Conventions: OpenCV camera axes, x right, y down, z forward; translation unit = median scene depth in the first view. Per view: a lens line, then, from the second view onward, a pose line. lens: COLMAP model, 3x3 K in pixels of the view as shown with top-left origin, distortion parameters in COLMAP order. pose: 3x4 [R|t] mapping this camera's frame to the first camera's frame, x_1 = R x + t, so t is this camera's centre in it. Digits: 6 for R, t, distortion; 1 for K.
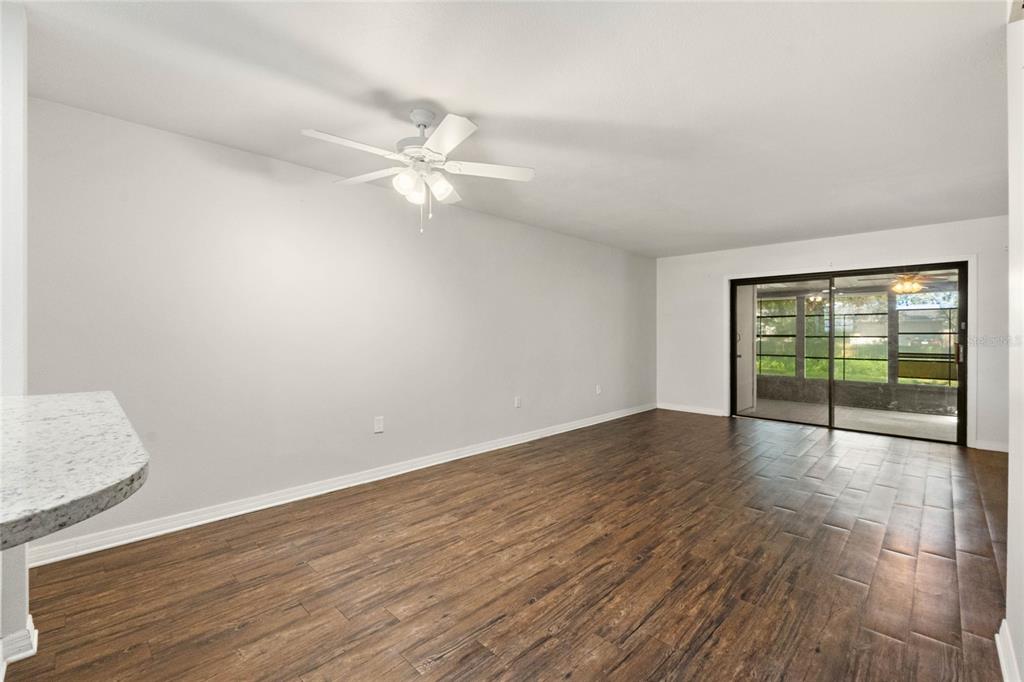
lens RADIAL K [[429.7, 0, 511.9], [0, 429.7, 346.7], [0, 0, 1]] dist [-0.001361, -0.000423]
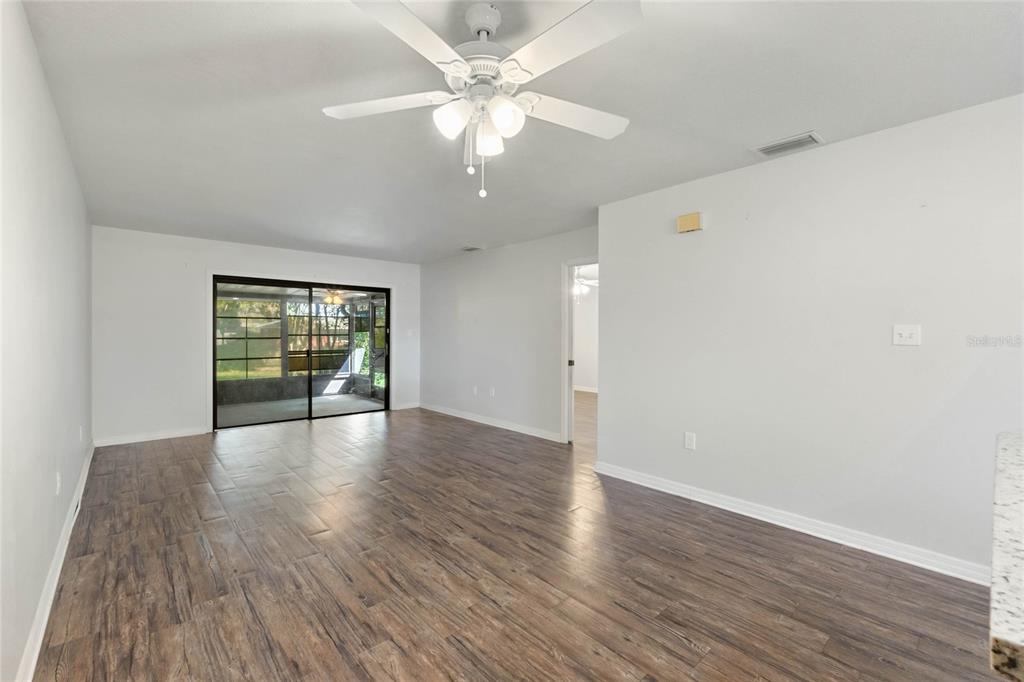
lens RADIAL K [[442.9, 0, 506.5], [0, 442.9, 323.8], [0, 0, 1]] dist [-0.003497, -0.000379]
pose [[0.065967, 0.023832, 0.997537, -0.462686], [0.028801, 0.999253, -0.025778, -0.020834], [-0.997406, 0.030431, 0.065231, 0.470154]]
